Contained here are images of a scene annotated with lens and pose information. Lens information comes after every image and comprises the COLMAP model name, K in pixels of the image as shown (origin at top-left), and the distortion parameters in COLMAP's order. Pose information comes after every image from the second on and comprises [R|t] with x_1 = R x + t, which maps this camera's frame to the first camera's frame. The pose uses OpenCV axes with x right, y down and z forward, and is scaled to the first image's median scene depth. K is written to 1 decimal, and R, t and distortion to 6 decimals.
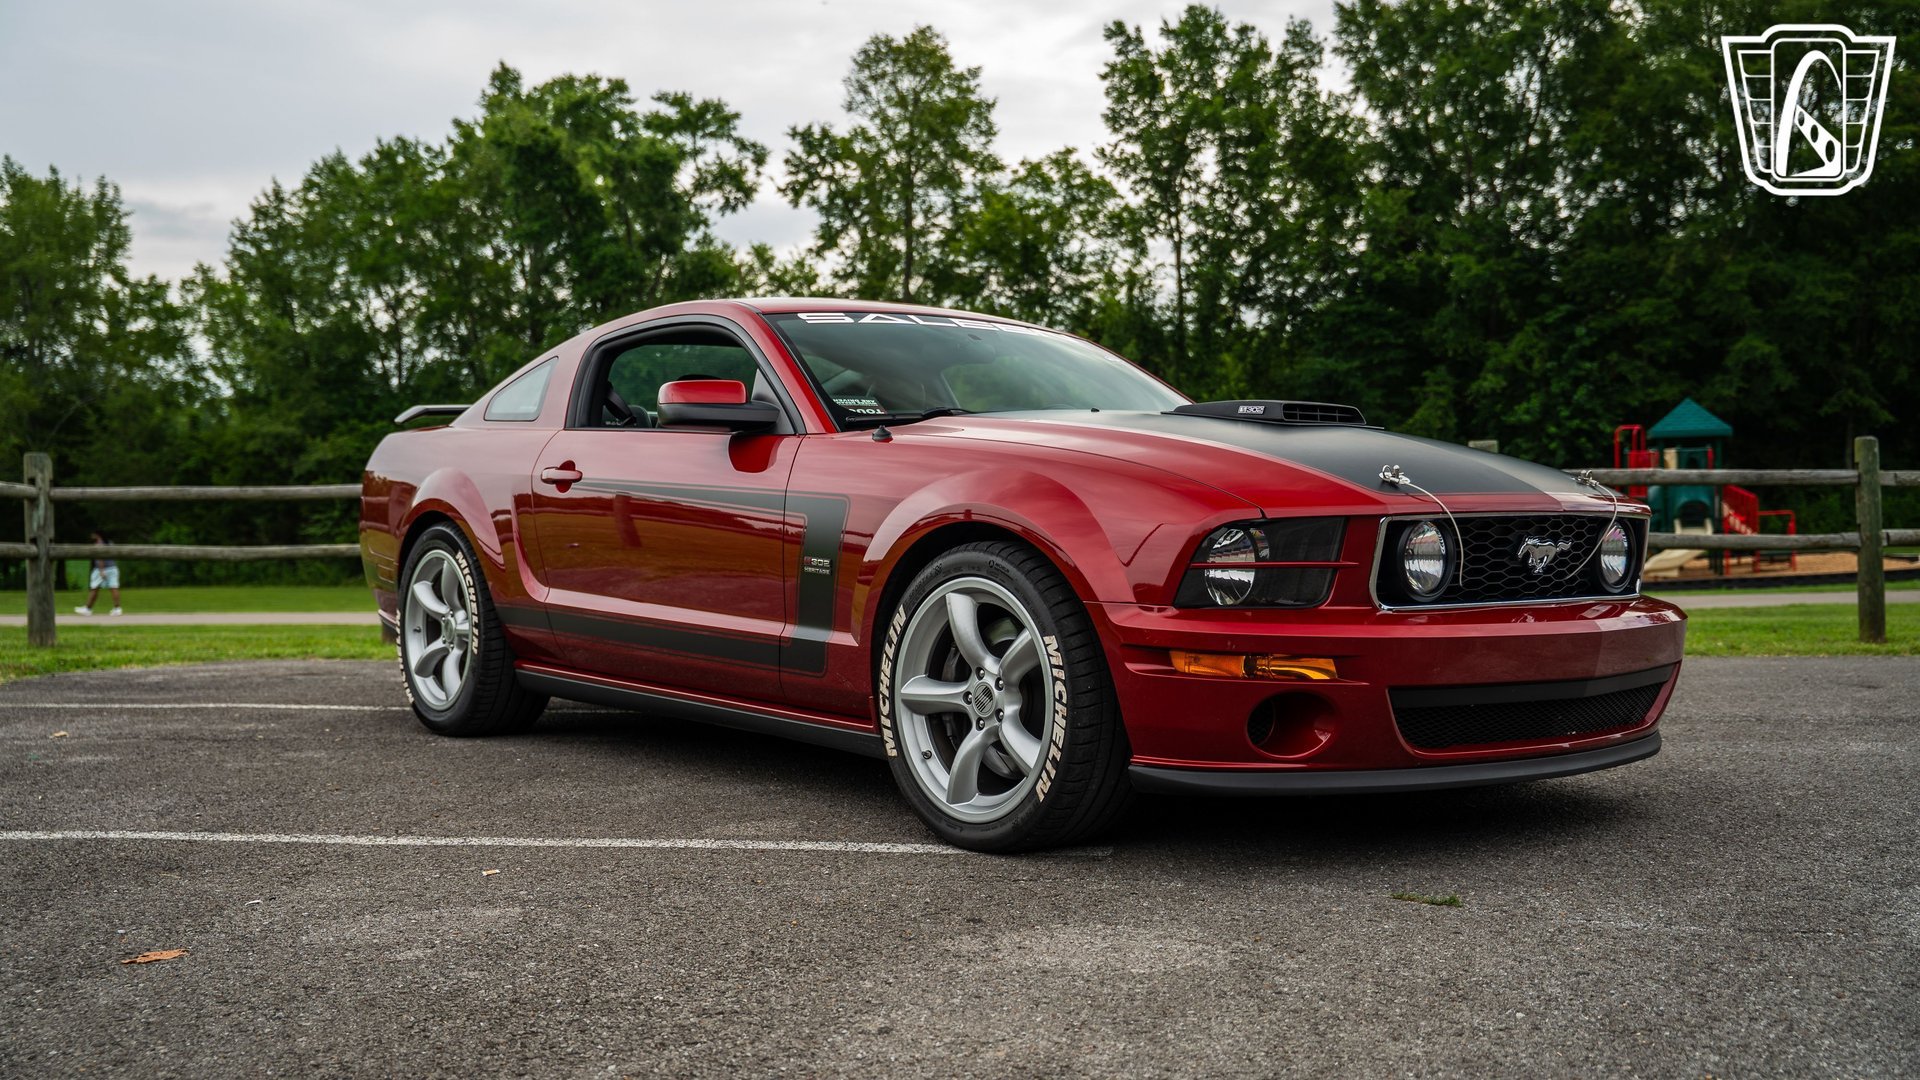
lens RADIAL K [[1890.6, 0, 959.8], [0, 1890.6, 528.7], [0, 0, 1]] dist [-0.071674, 0.225500]
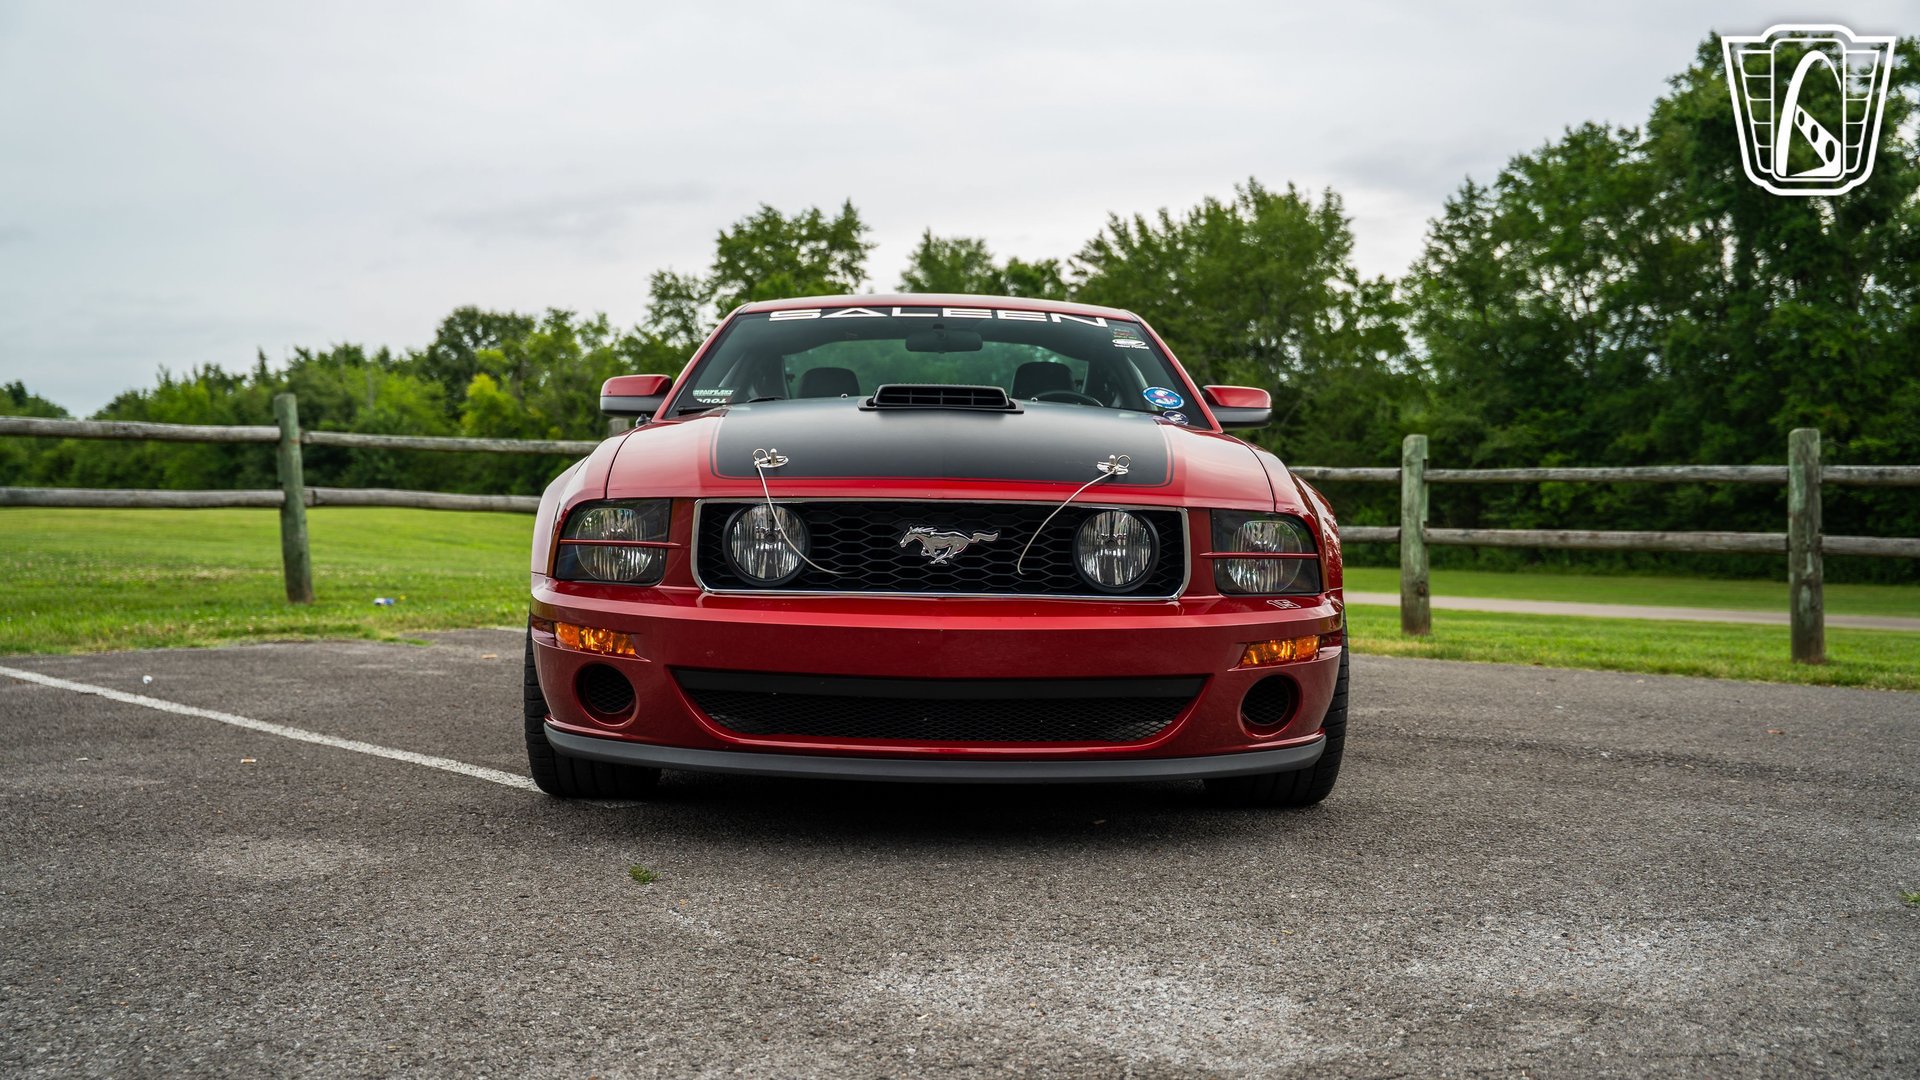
lens RADIAL K [[1892.6, 0, 964.3], [0, 1892.6, 516.7], [0, 0, 1]] dist [-0.073449, 0.238044]
pose [[0.785215, 0.022781, -0.618804, 0.072657], [-0.023188, 0.999704, 0.007380, -0.000598], [0.618789, 0.008553, 0.785511, 0.021761]]
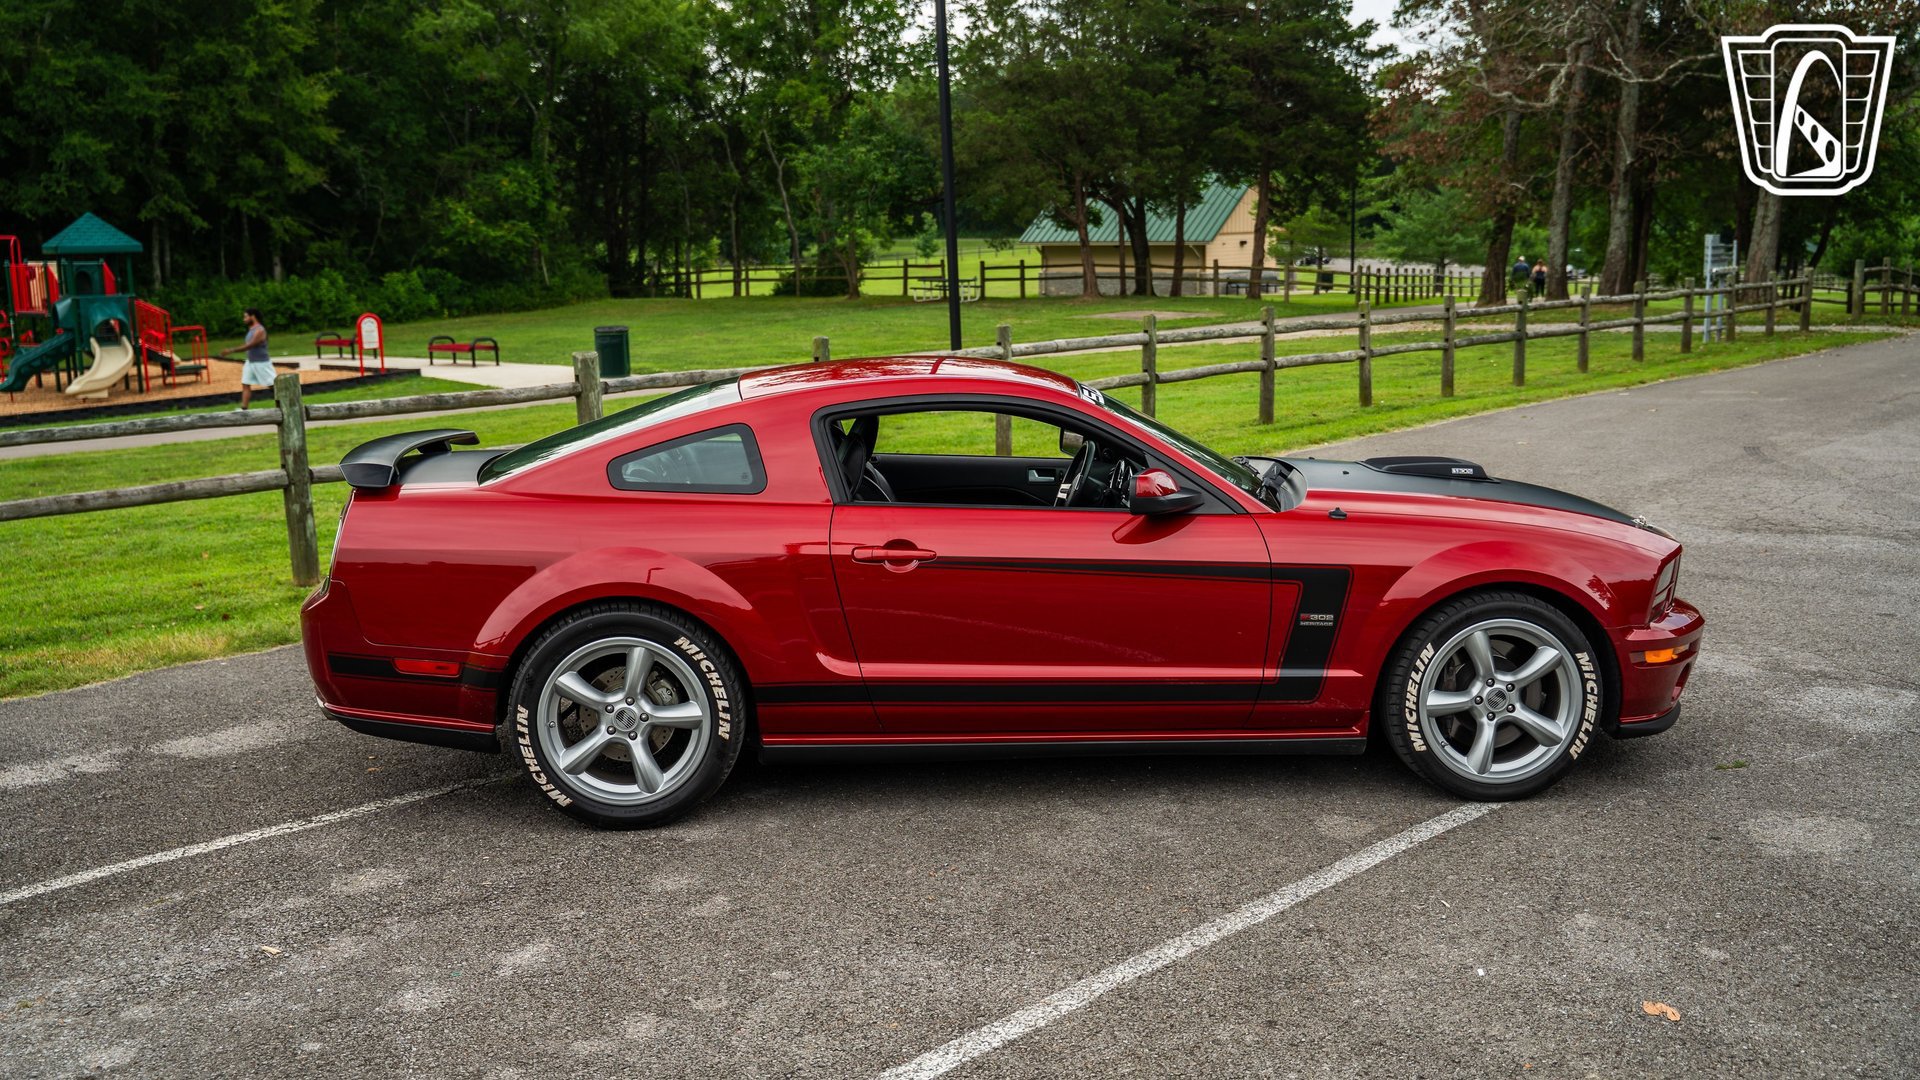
lens RADIAL K [[1879.1, 0, 967.9], [0, 1879.1, 536.5], [0, 0, 1]] dist [-0.071461, 0.208440]
pose [[0.584725, -0.123650, 0.801753, -0.112335], [0.021510, 0.990331, 0.137047, -0.019802], [-0.810946, -0.062889, 0.581731, 0.040778]]
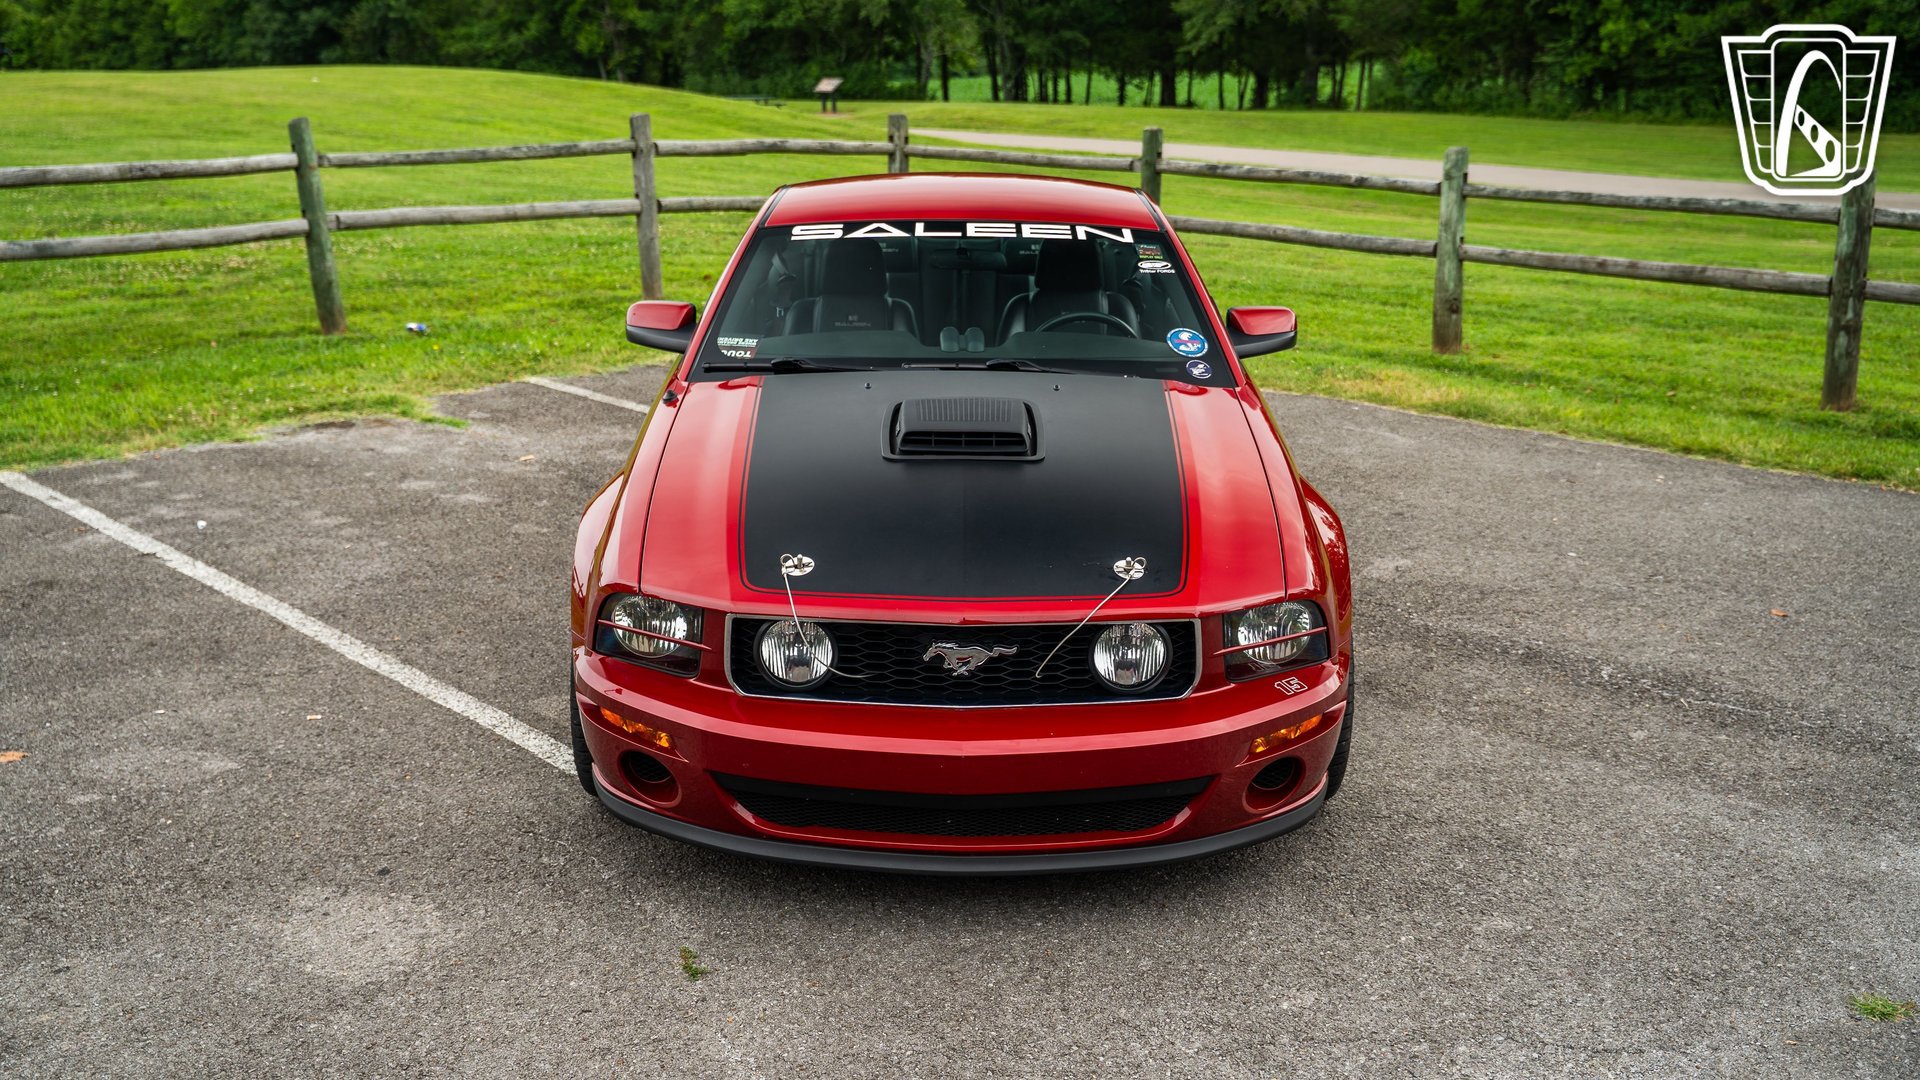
lens RADIAL K [[1902.7, 0, 958.2], [0, 1902.7, 528.5], [0, 0, 1]] dist [-0.069466, 0.232260]
pose [[0.772571, 0.179763, -0.608949, 0.072372], [-0.014464, 0.963817, 0.266170, -0.025330], [0.634763, -0.196828, 0.747218, 0.022257]]
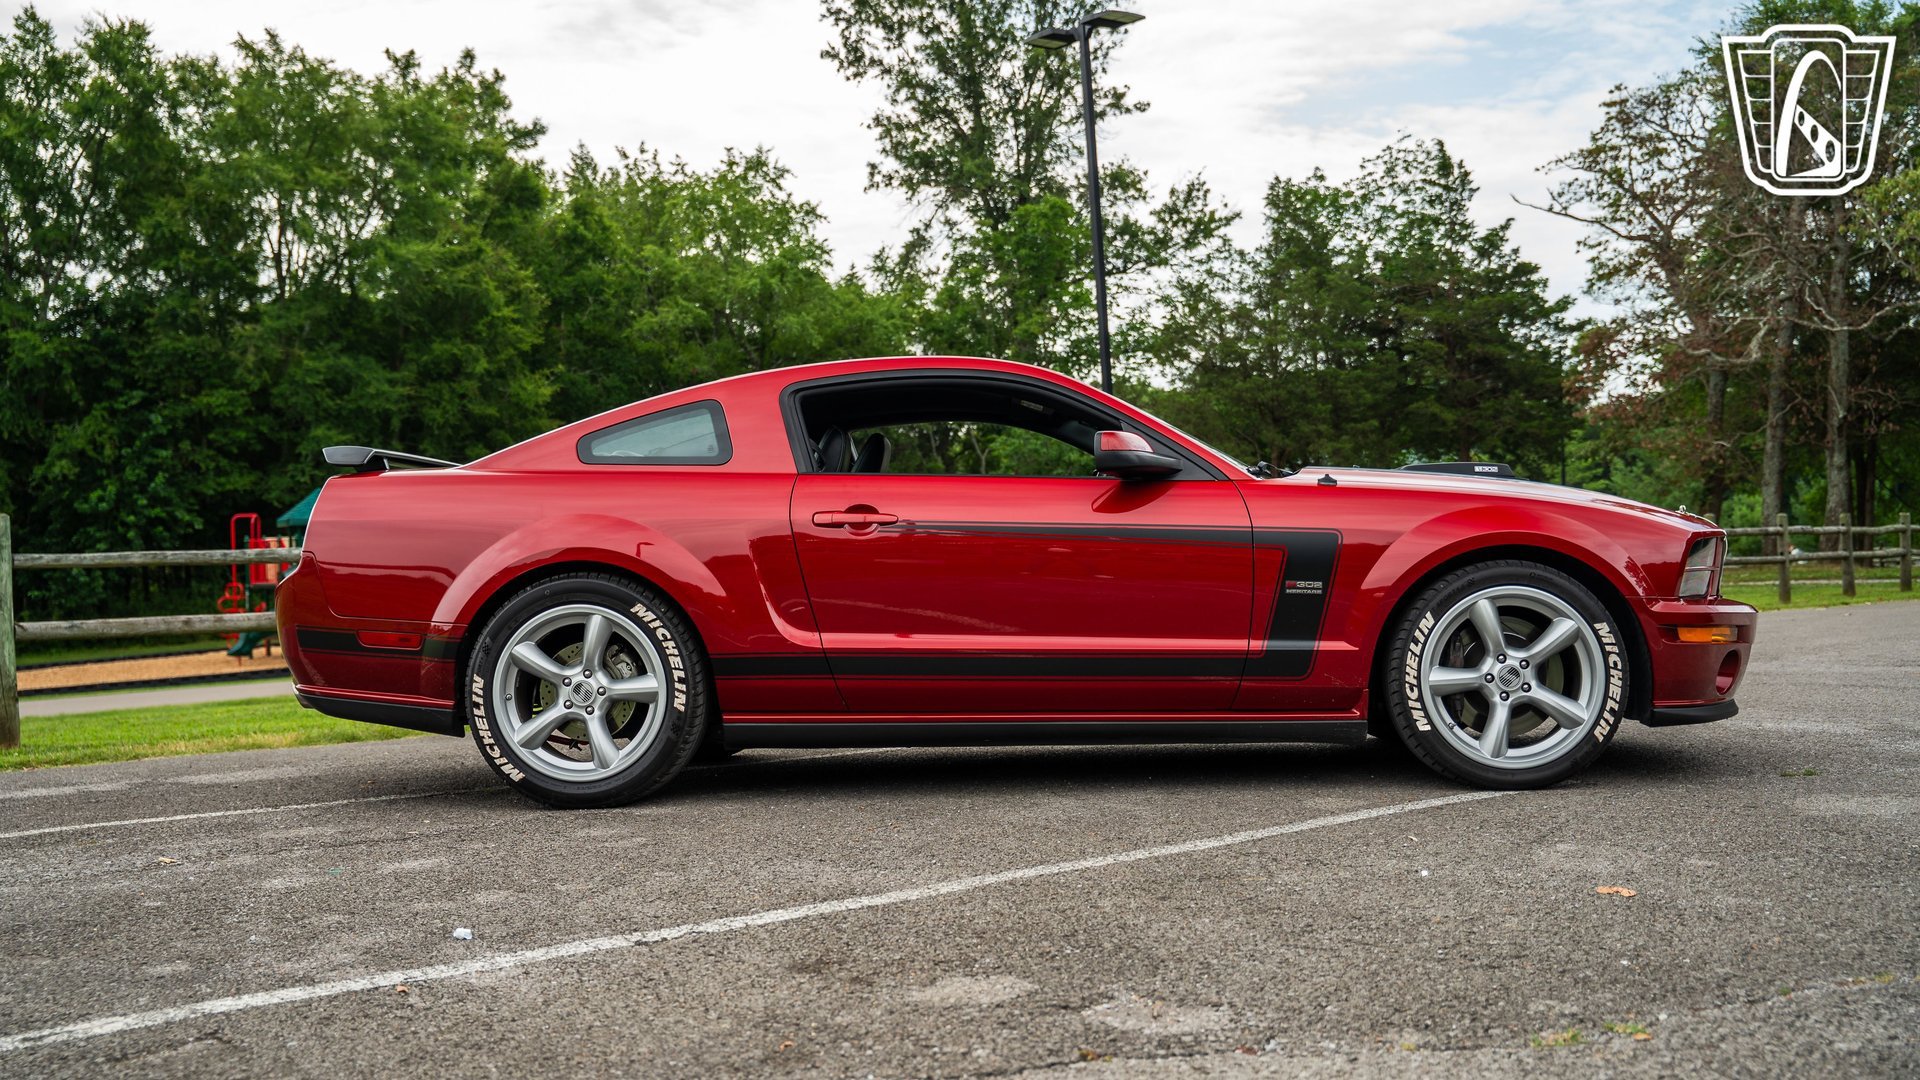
lens RADIAL K [[1875.6, 0, 960.1], [0, 1875.6, 541.1], [0, 0, 1]] dist [-0.069087, 0.213567]
pose [[0.678826, -0.000729, 0.734298, -0.100490], [0.032835, 0.999029, -0.029362, 0.001629], [-0.733564, 0.044042, 0.678192, 0.031300]]
